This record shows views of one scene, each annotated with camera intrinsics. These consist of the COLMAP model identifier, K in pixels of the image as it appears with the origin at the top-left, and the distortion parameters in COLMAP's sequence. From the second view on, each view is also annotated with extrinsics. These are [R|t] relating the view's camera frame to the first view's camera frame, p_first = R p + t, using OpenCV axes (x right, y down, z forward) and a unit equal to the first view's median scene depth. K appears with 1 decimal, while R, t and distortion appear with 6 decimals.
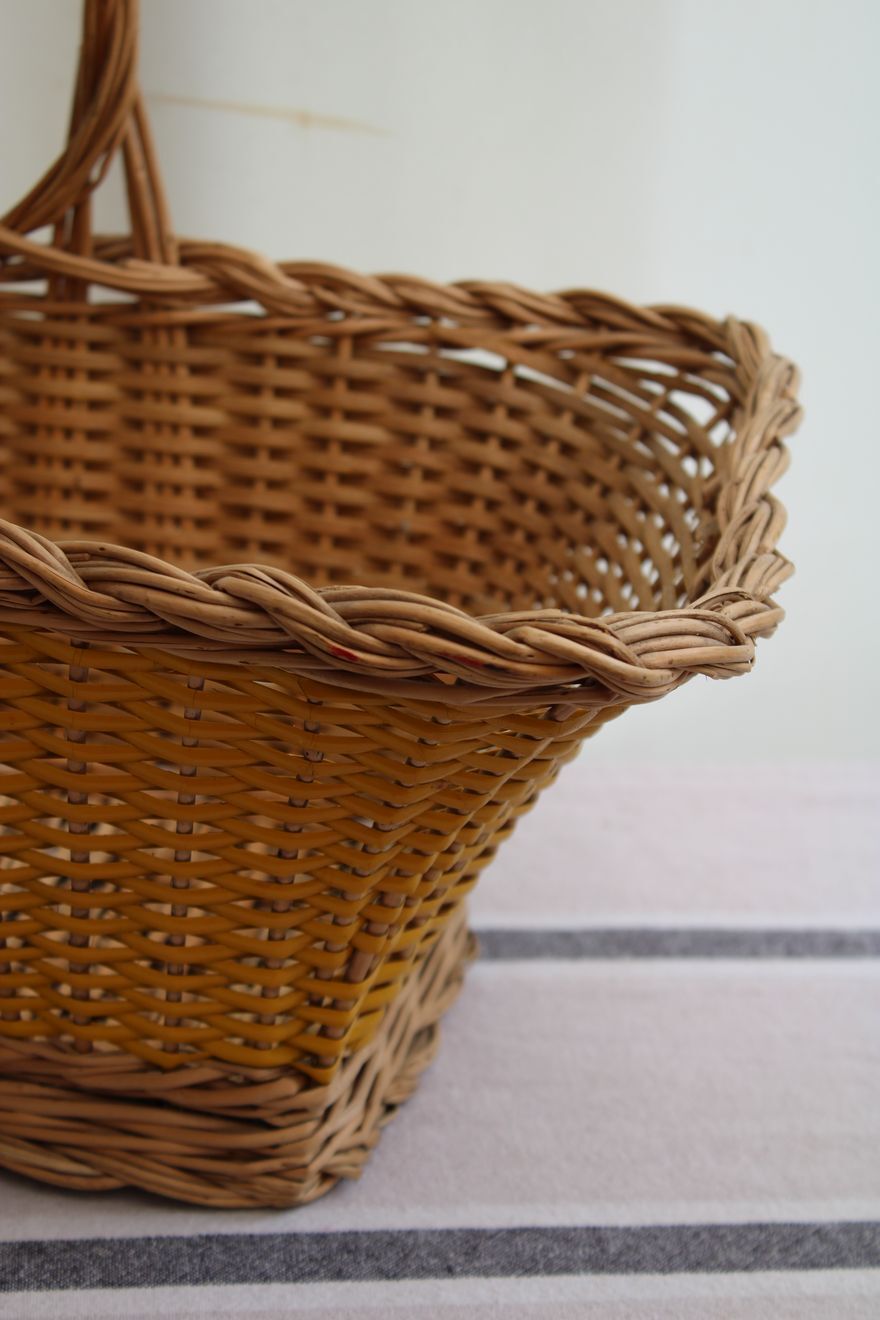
lens RADIAL K [[2968.9, 0, 444.8], [0, 2968.9, 666.8], [0, 0, 1]] dist [0.036991, 0.000000]
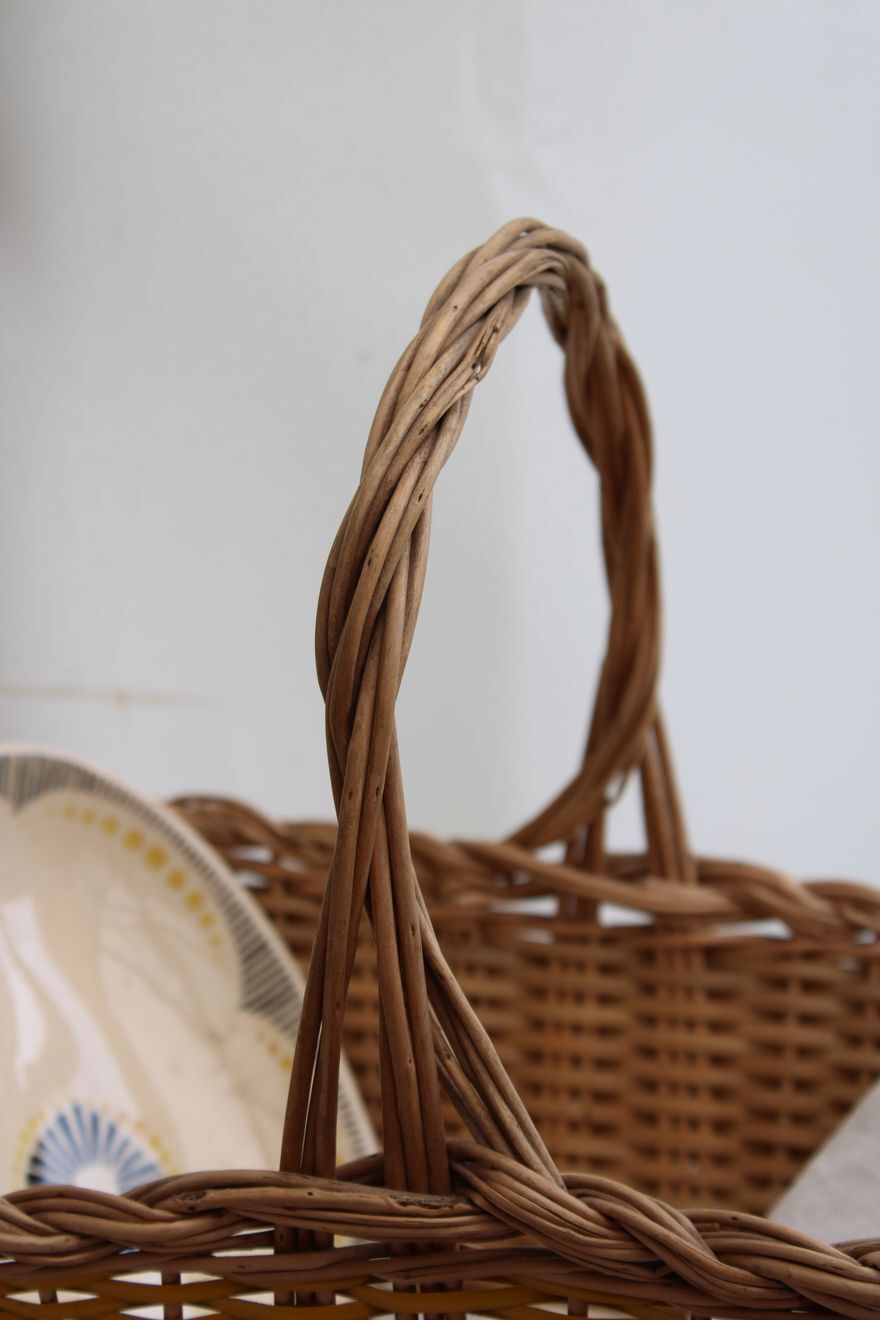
lens RADIAL K [[3279.4, 0, 418.0], [0, 3279.4, 650.2], [0, 0, 1]] dist [0.115482, 0.000000]
pose [[0.996363, -0.009681, -0.084657, -0.095810], [-0.005671, 0.983787, -0.179251, -0.022206], [0.085020, 0.179079, 0.980154, -0.049817]]
